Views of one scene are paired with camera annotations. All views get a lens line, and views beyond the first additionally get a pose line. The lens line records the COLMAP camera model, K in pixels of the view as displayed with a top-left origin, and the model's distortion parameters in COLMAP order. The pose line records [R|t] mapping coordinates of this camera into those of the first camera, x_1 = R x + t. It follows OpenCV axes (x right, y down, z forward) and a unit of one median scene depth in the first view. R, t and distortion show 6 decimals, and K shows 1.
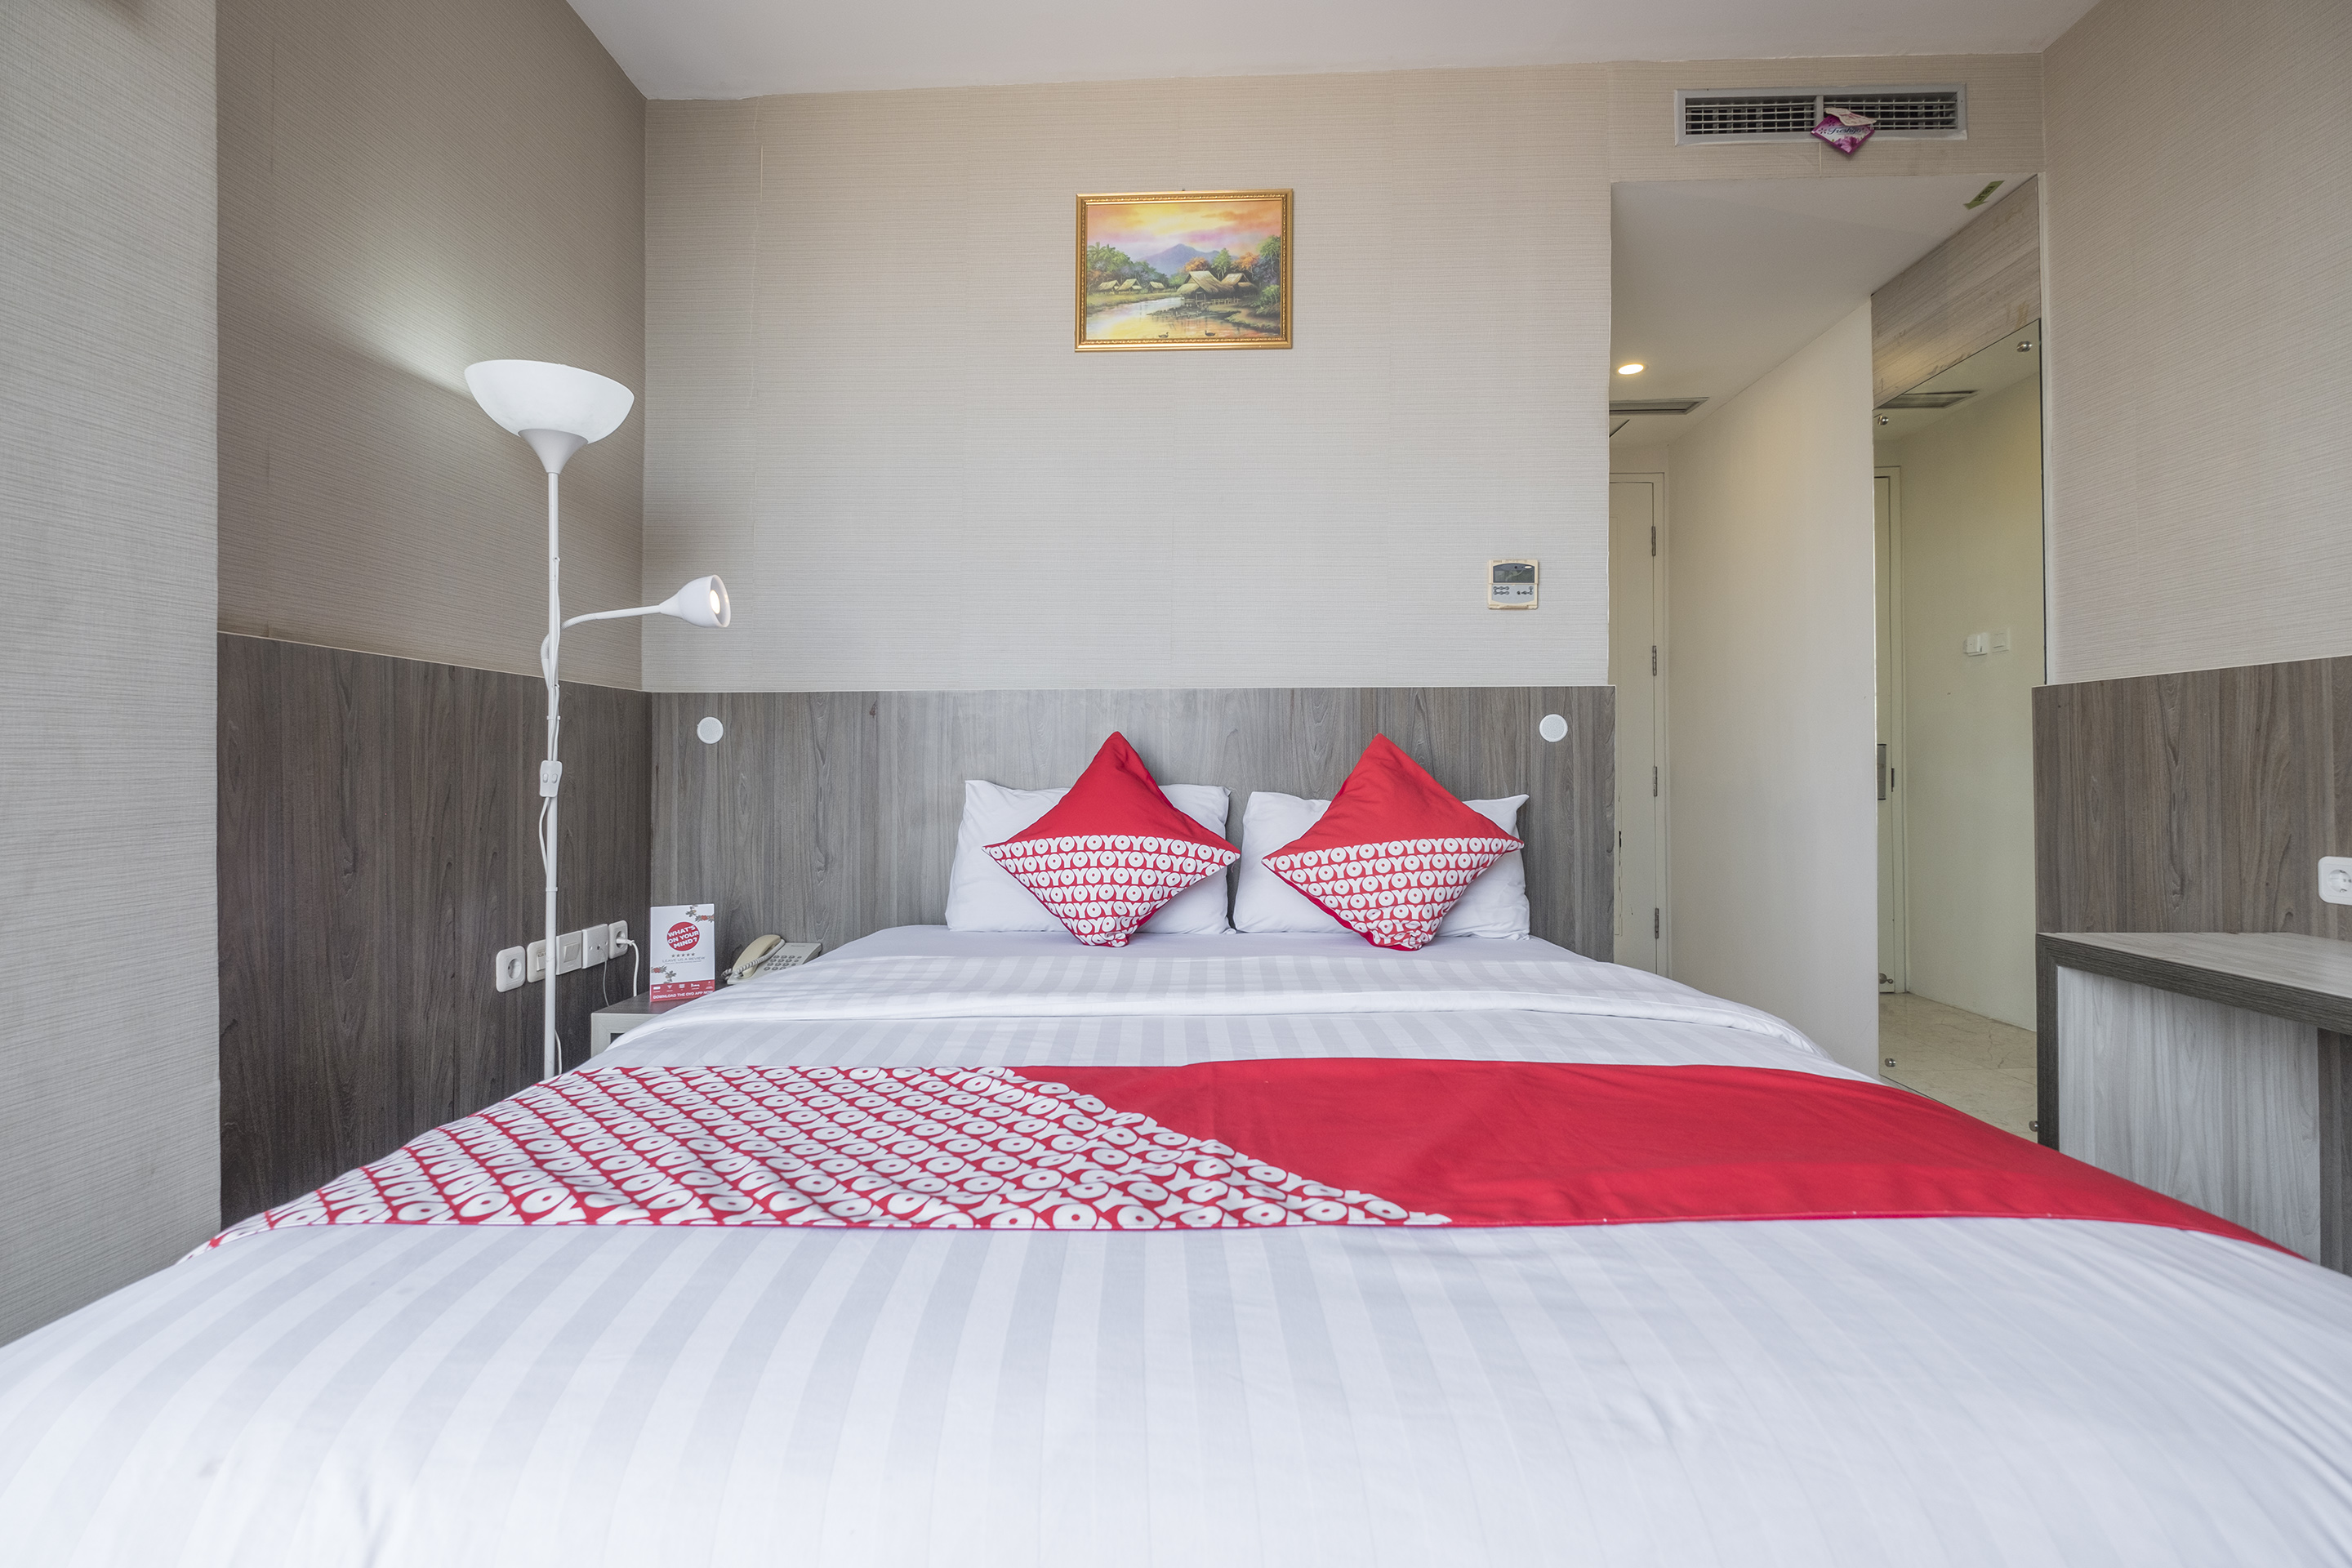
lens RADIAL K [[1024.7, 0, 1186.7], [0, 1024.7, 754.8], [0, 0, 1]] dist [-0.001732, -0.001072]
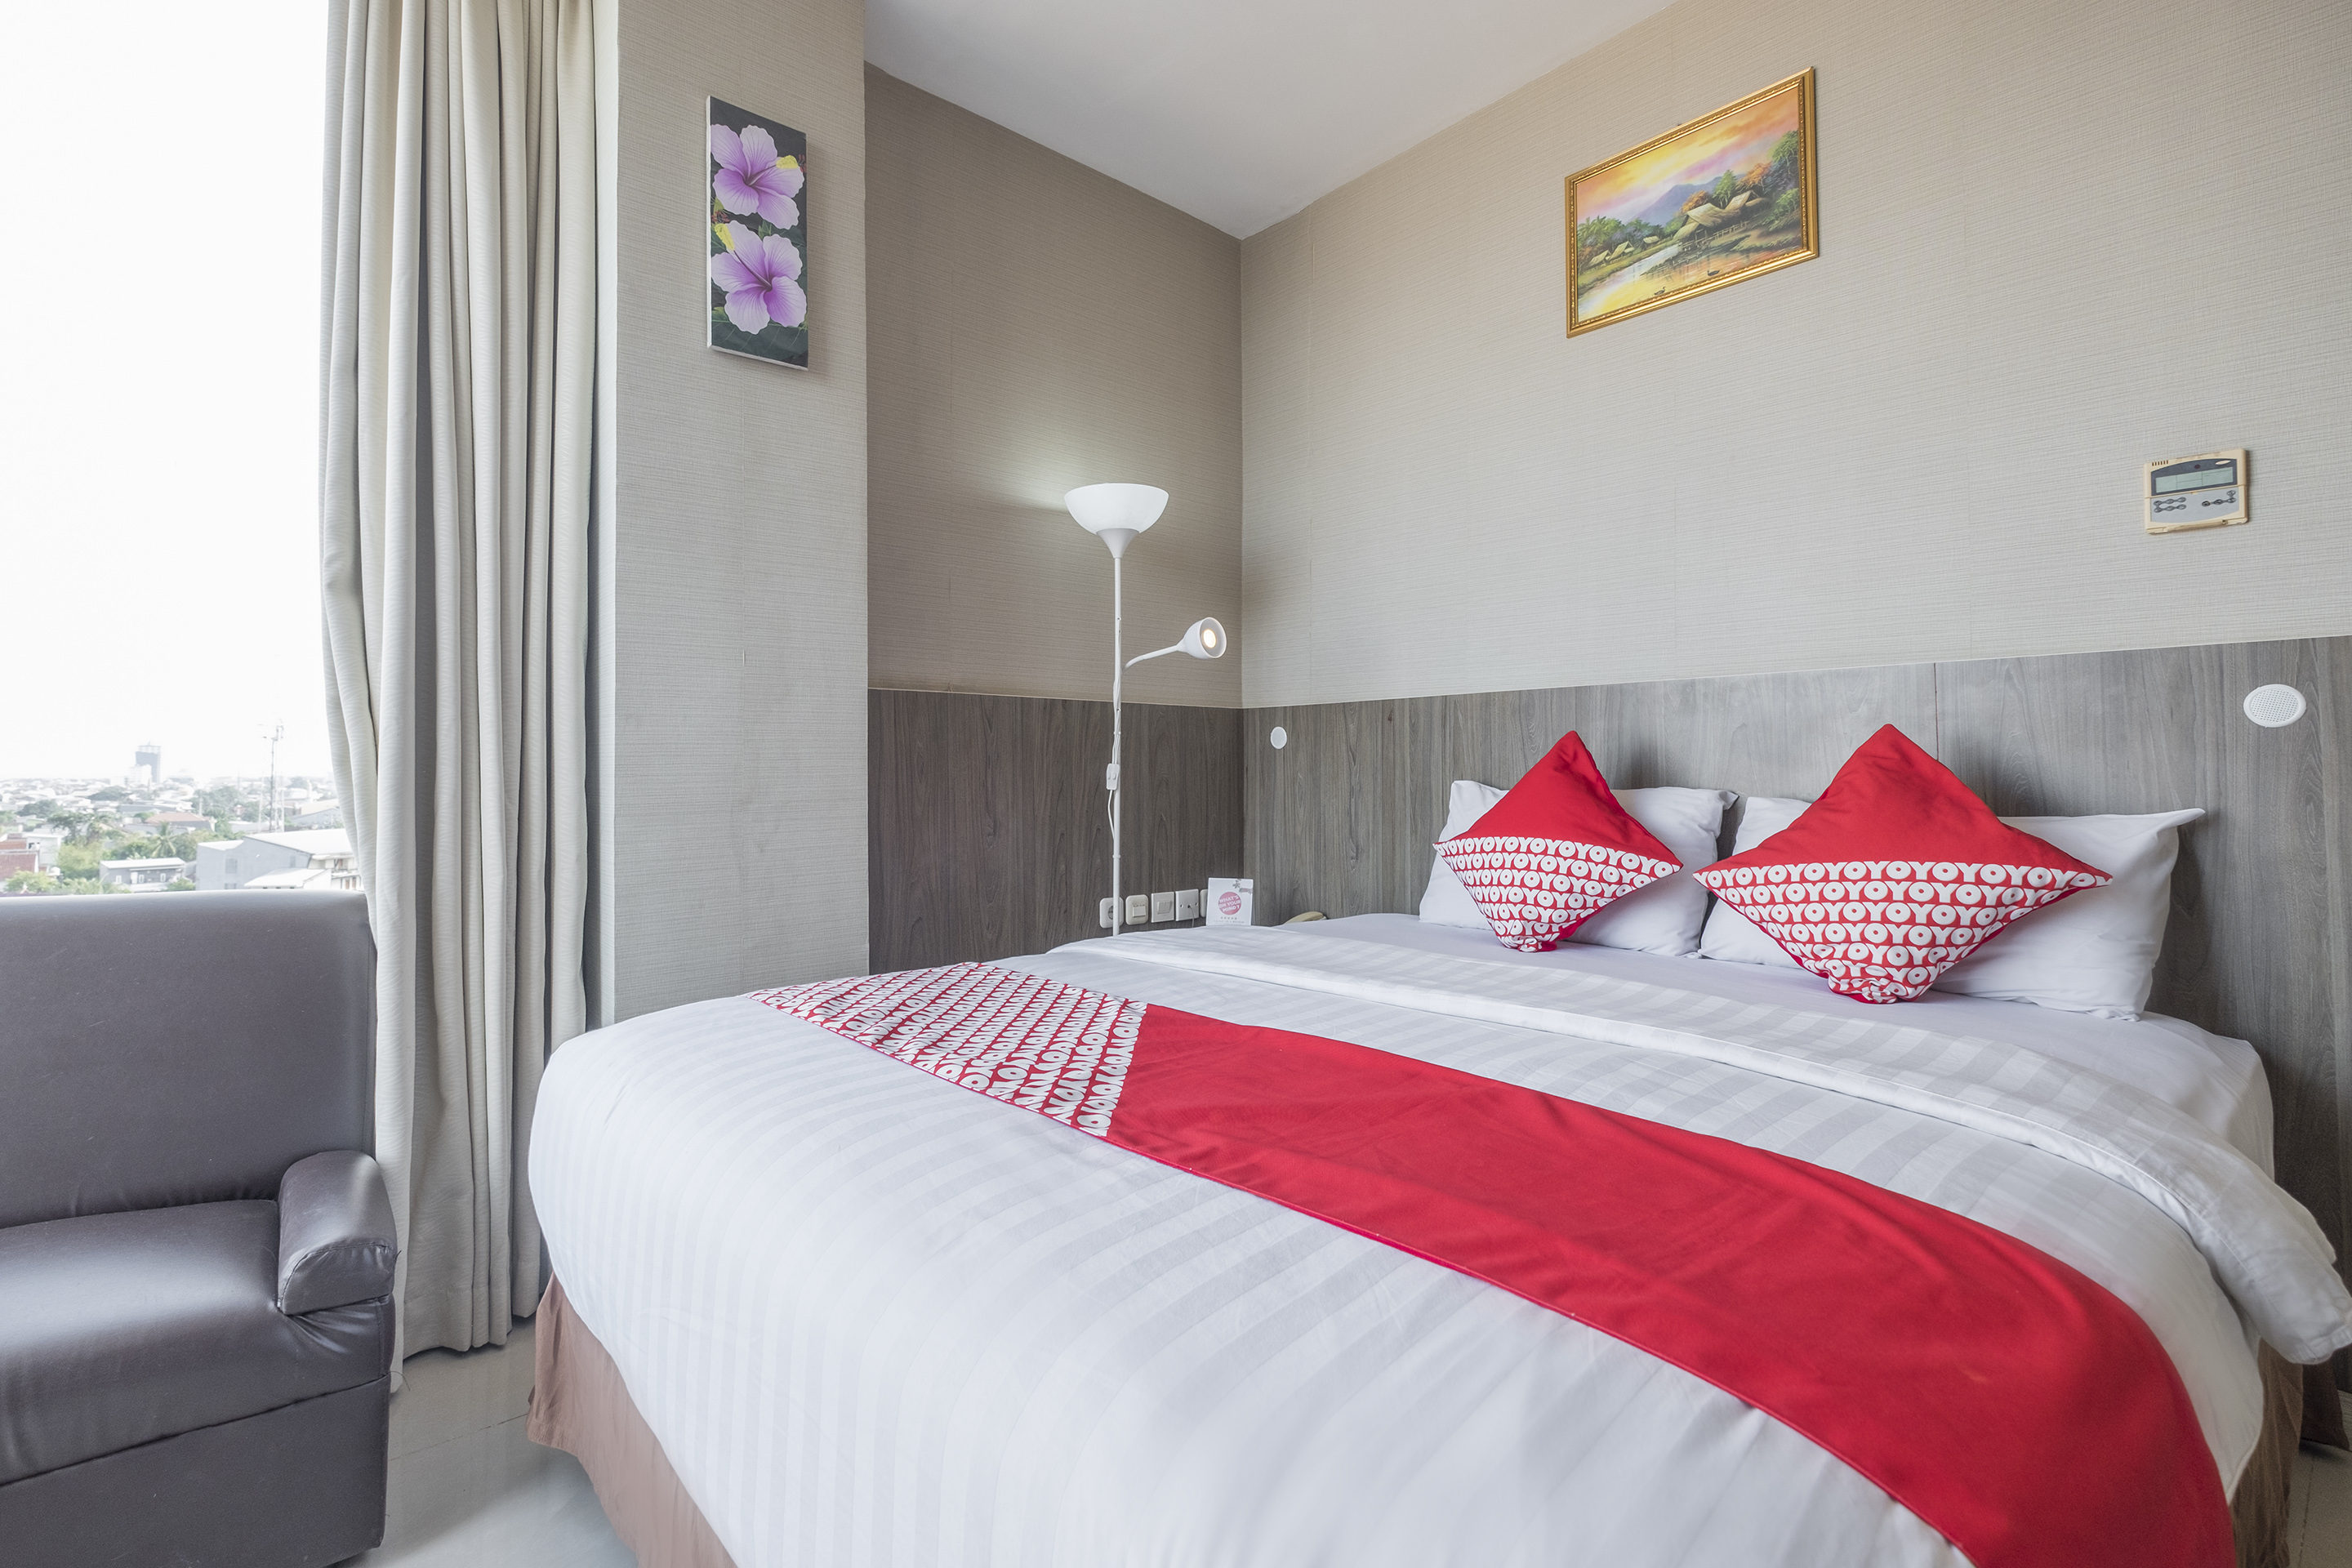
lens RADIAL K [[1082.5, 0, 1208.0], [0, 1082.5, 732.4], [0, 0, 1]] dist [-0.010599, -0.000250]
pose [[0.686379, -0.024823, -0.726820, 0.433141], [0.009805, 0.999642, -0.024881, 0.000867], [0.727178, 0.009951, 0.686377, 0.063630]]
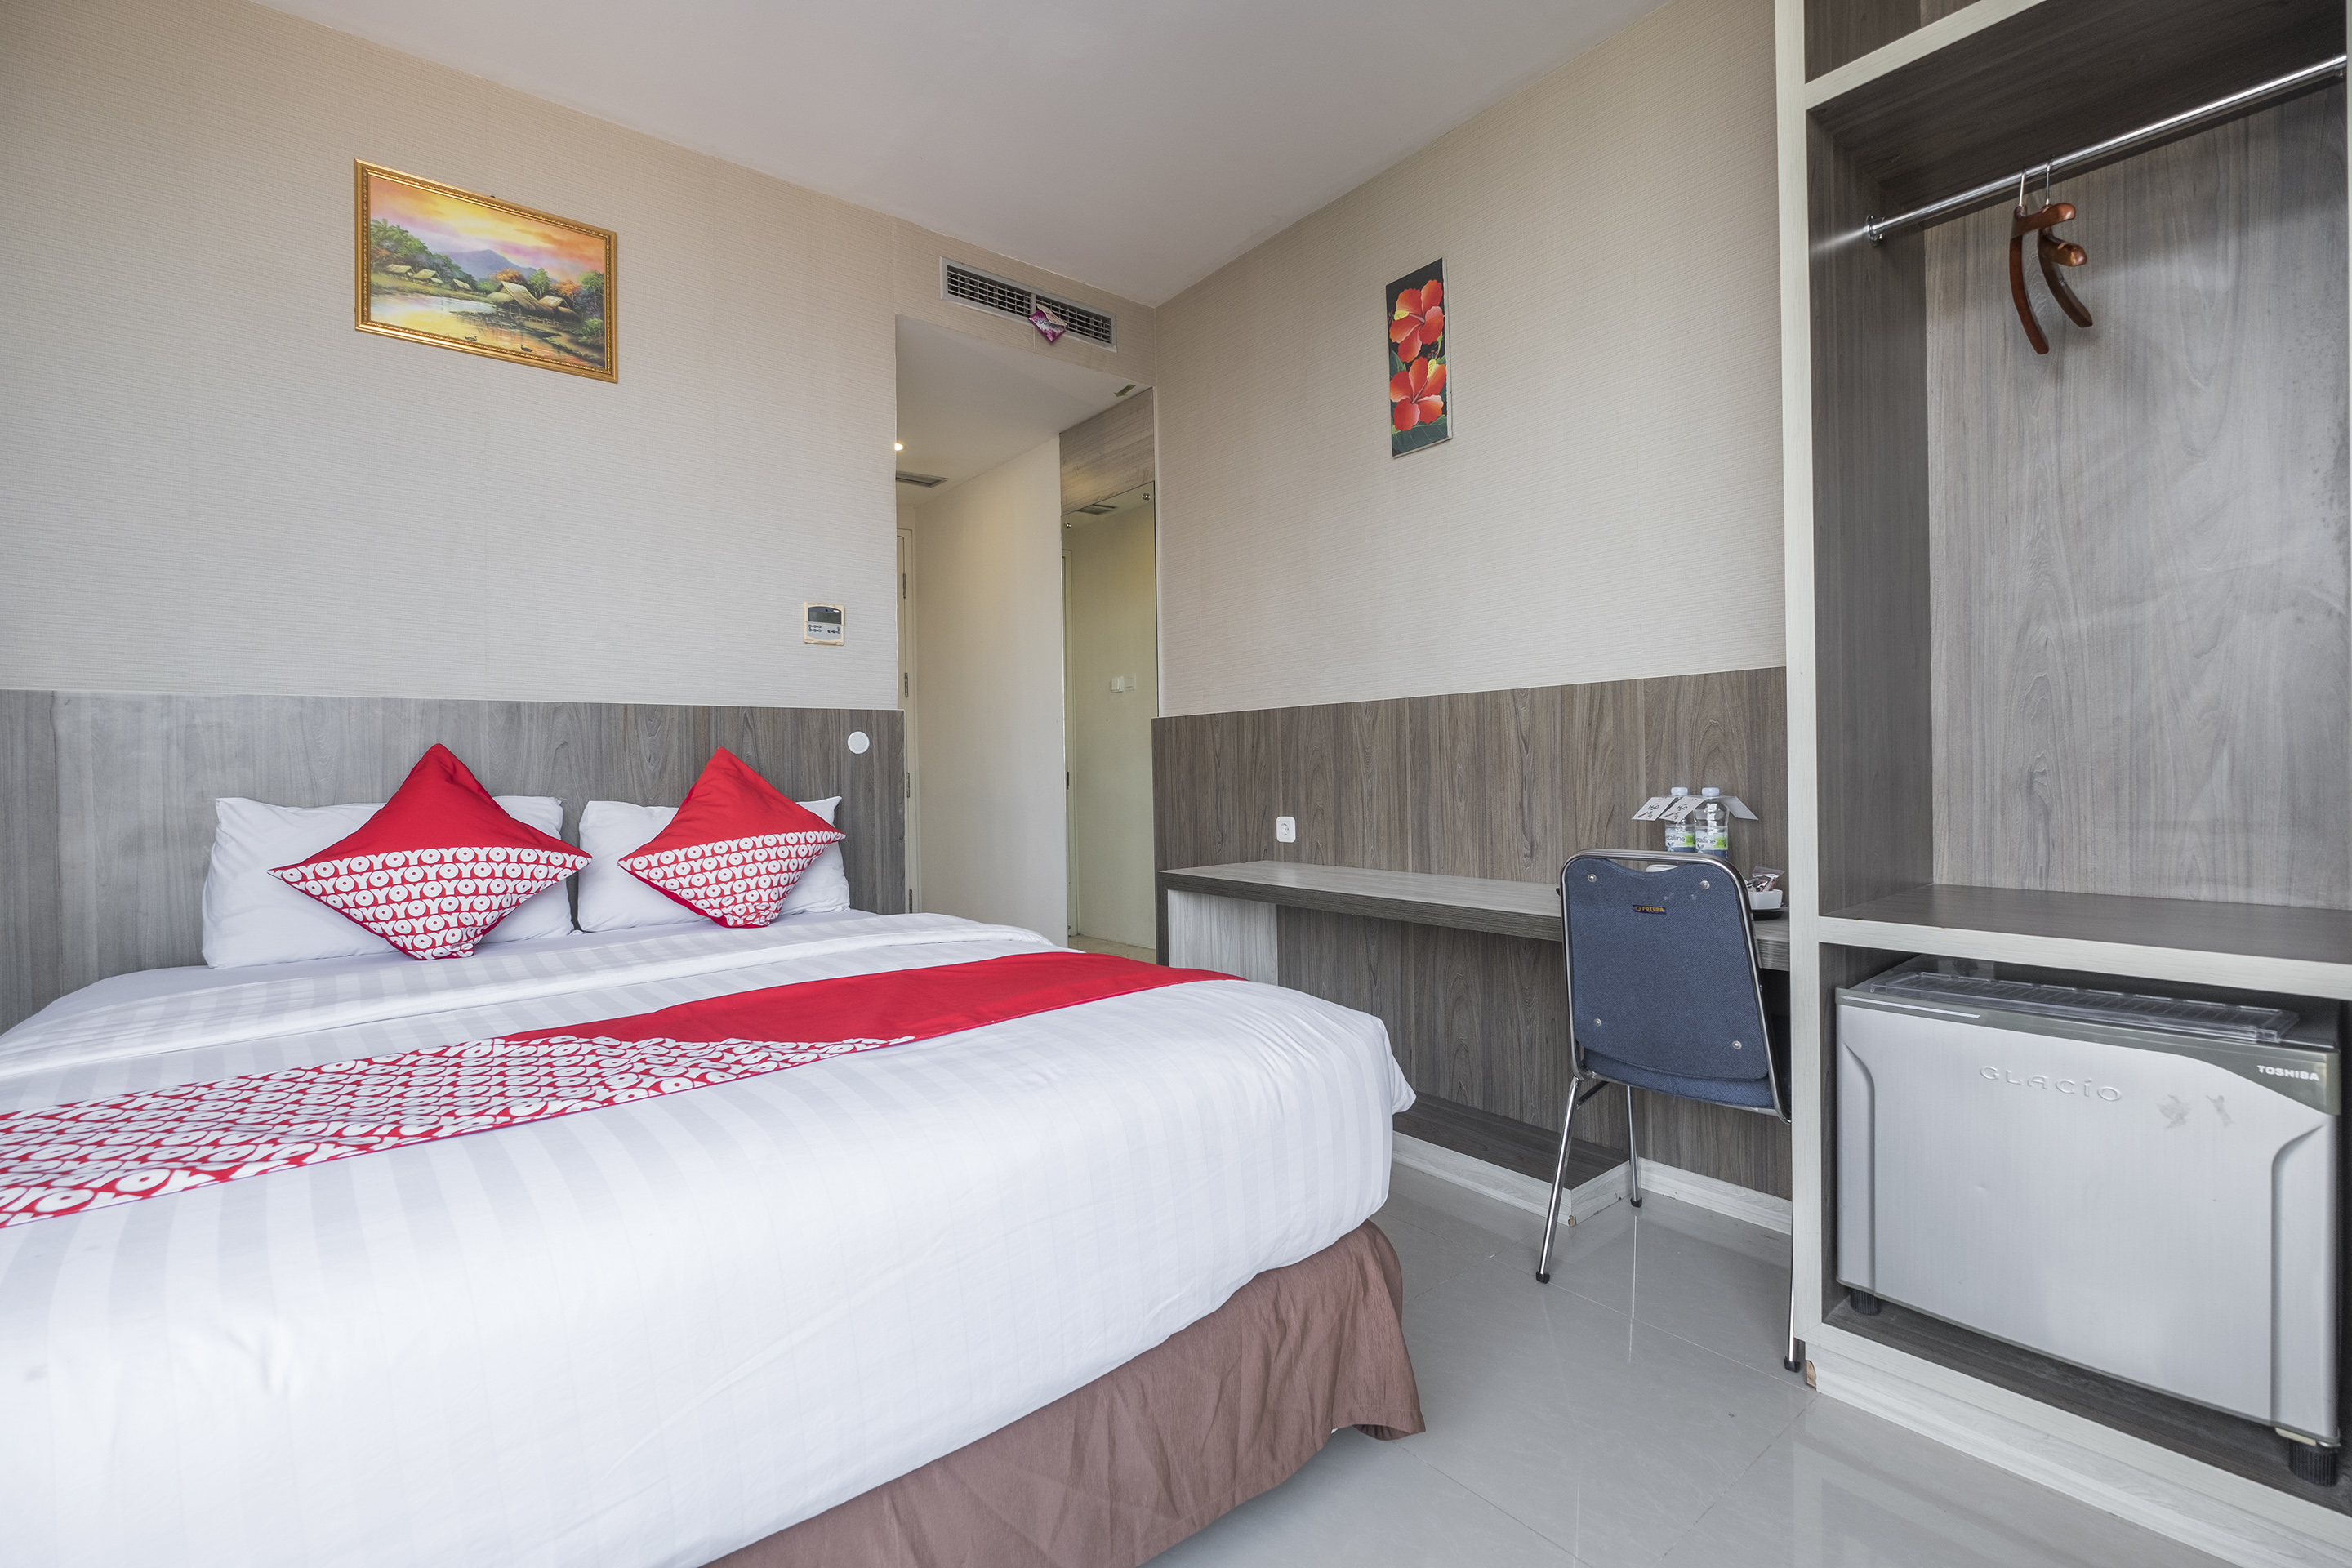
lens RADIAL K [[984.6, 0, 1177.4], [0, 984.6, 777.2], [0, 0, 1]] dist [-0.003071, -0.000830]
pose [[0.747088, -0.016180, 0.664528, -0.166163], [0.006862, 0.999838, 0.016630, -0.001214], [-0.664690, -0.007864, 0.747078, -0.171121]]
